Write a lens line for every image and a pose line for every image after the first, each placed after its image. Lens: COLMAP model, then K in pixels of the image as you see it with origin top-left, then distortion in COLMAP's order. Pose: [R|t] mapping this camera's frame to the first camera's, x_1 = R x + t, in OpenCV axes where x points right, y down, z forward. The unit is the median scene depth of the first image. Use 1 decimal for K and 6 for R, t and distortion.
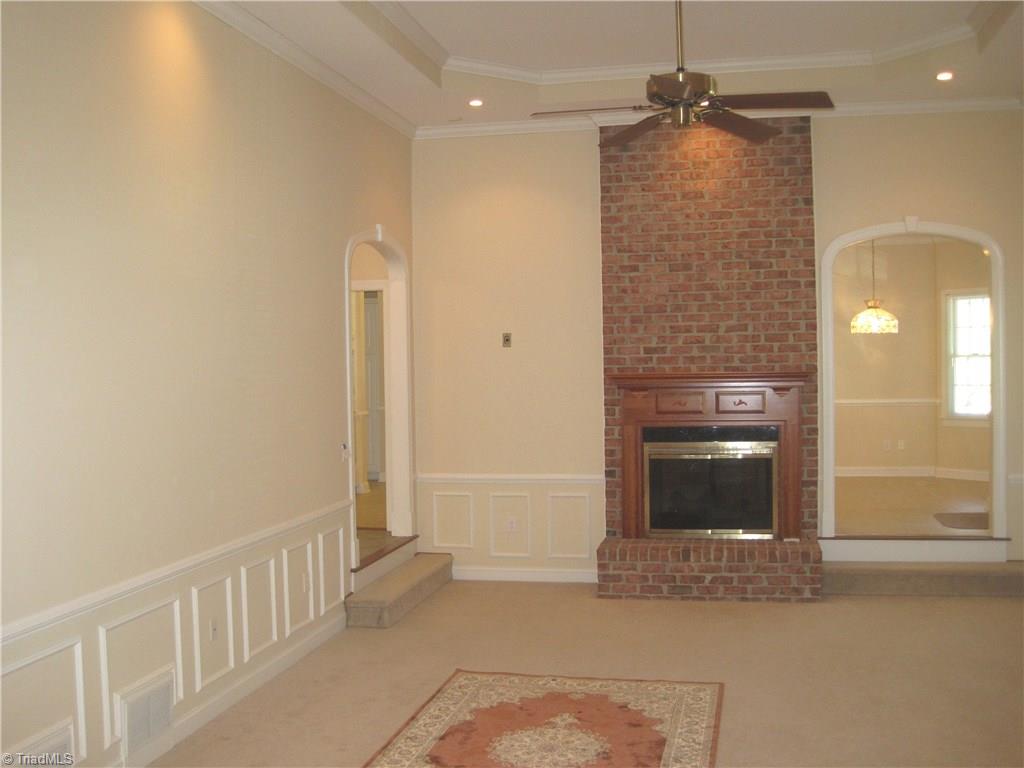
lens RADIAL K [[1069.3, 0, 528.4], [0, 1069.3, 383.2], [0, 0, 1]] dist [-0.126461, 0.000000]
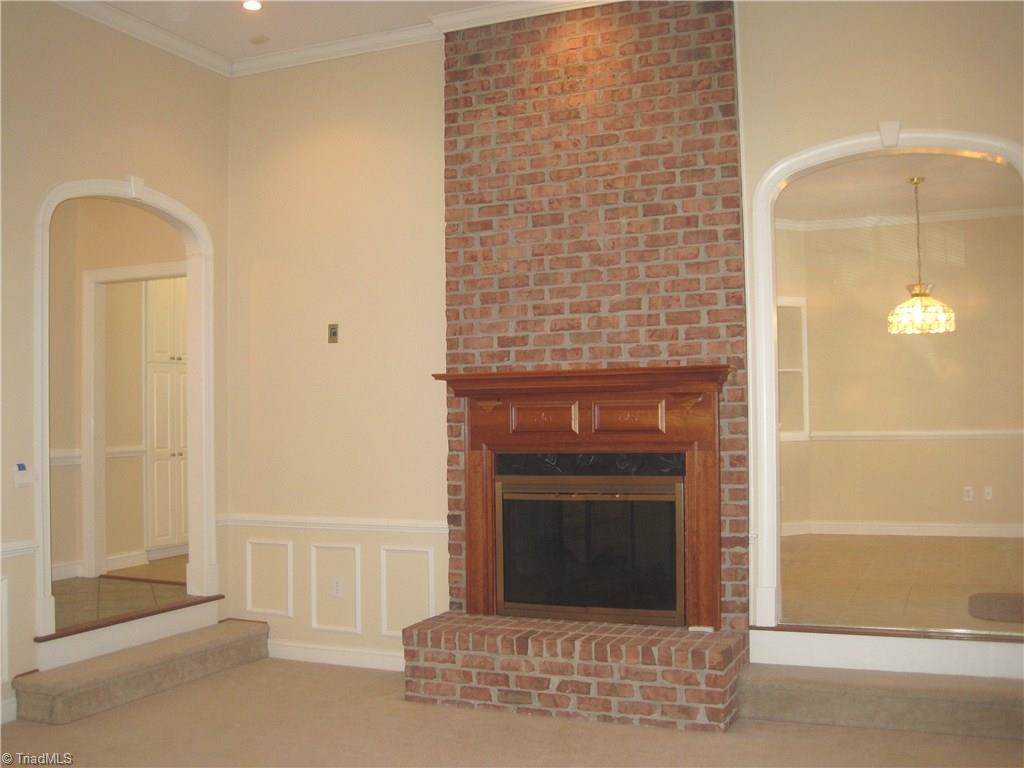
lens RADIAL K [[1069.3, 0, 488.7], [0, 1069.3, 384.6], [0, 0, 1]] dist [-0.126461, 0.000000]
pose [[0.975600, -0.003877, -0.219523, 0.260182], [-0.006833, 0.998824, -0.048006, 0.030998], [0.219451, 0.048335, 0.974425, 0.332365]]
